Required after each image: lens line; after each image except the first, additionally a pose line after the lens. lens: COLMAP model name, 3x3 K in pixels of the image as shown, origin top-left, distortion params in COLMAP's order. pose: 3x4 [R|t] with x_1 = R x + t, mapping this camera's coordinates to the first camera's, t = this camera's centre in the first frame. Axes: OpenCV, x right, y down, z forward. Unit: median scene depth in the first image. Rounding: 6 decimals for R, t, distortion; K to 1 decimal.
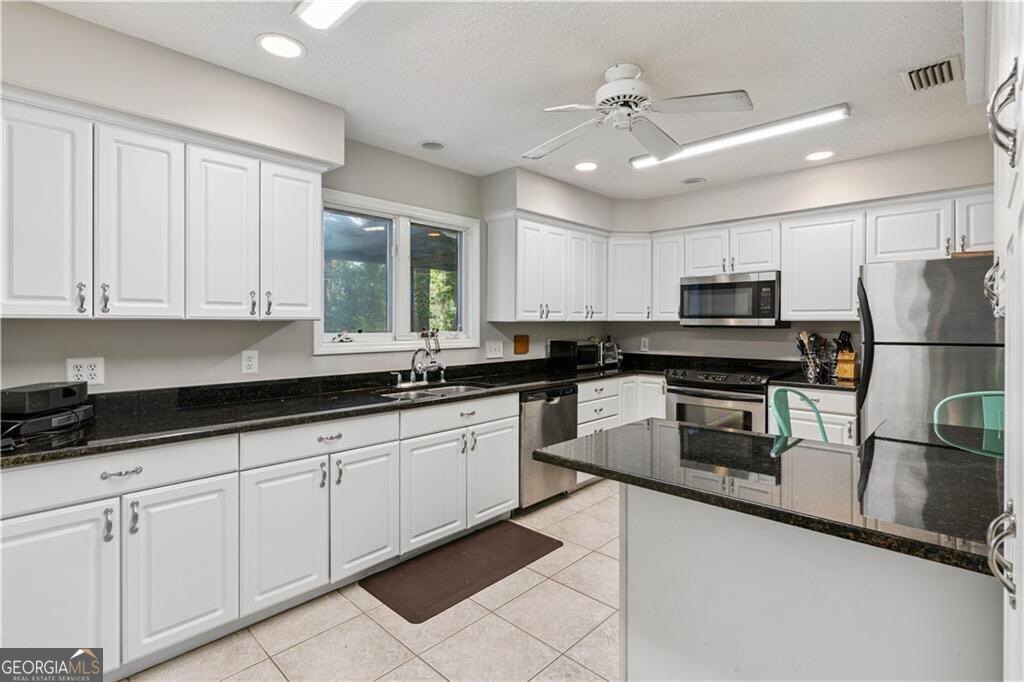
lens RADIAL K [[488.1, 0, 516.2], [0, 488.1, 321.7], [0, 0, 1]] dist [0.001514, -0.000140]
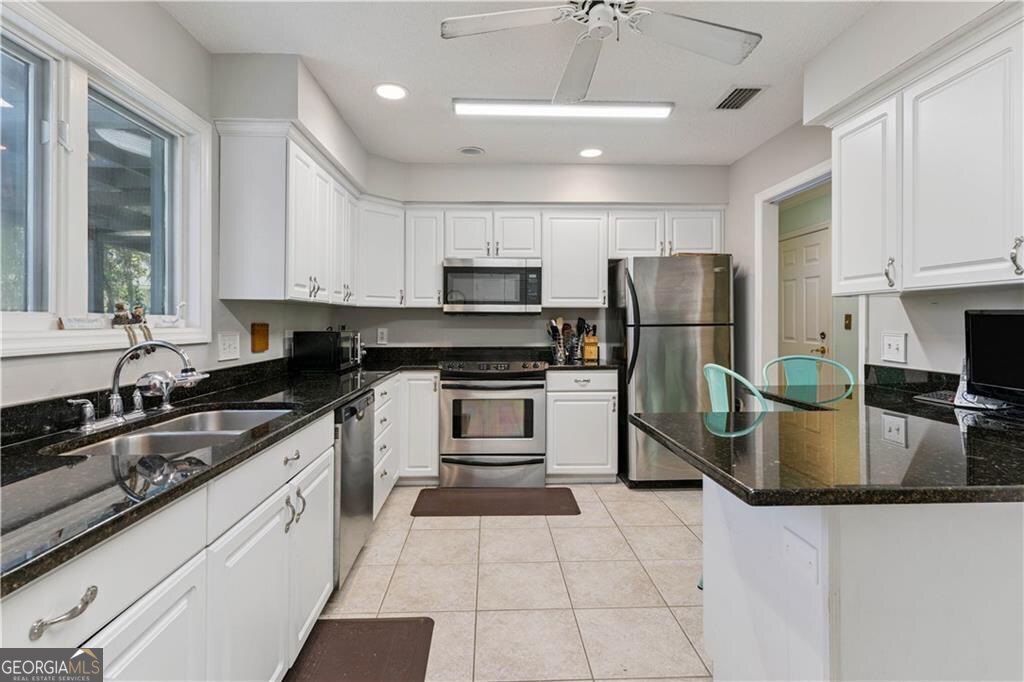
lens RADIAL K [[488.1, 0, 506.8], [0, 488.1, 318.8], [0, 0, 1]] dist [0.001514, -0.000140]
pose [[0.702504, 0.002923, 0.711674, -0.247106], [-0.000192, 0.999992, -0.003917, 0.026962], [-0.711680, 0.002615, 0.702499, 0.342246]]
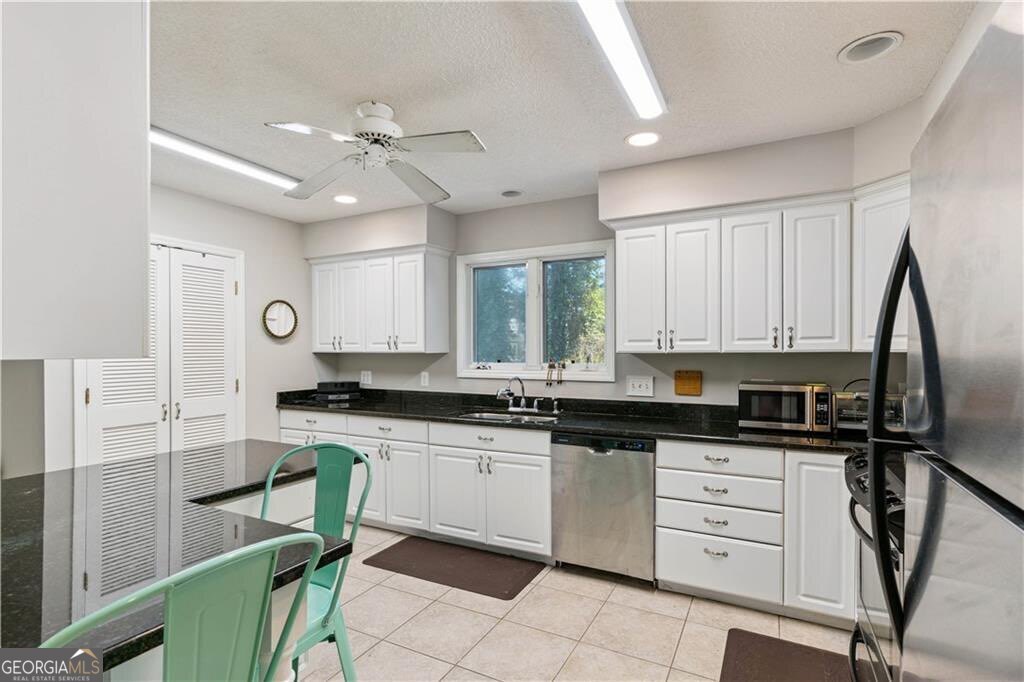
lens RADIAL K [[488.1, 0, 519.4], [0, 488.1, 359.2], [0, 0, 1]] dist [0.001514, -0.000140]
pose [[0.278949, 0.006390, -0.960285, 0.743097], [0.000211, 0.999977, 0.006715, 0.004983], [0.960306, -0.002076, 0.278942, 0.595410]]
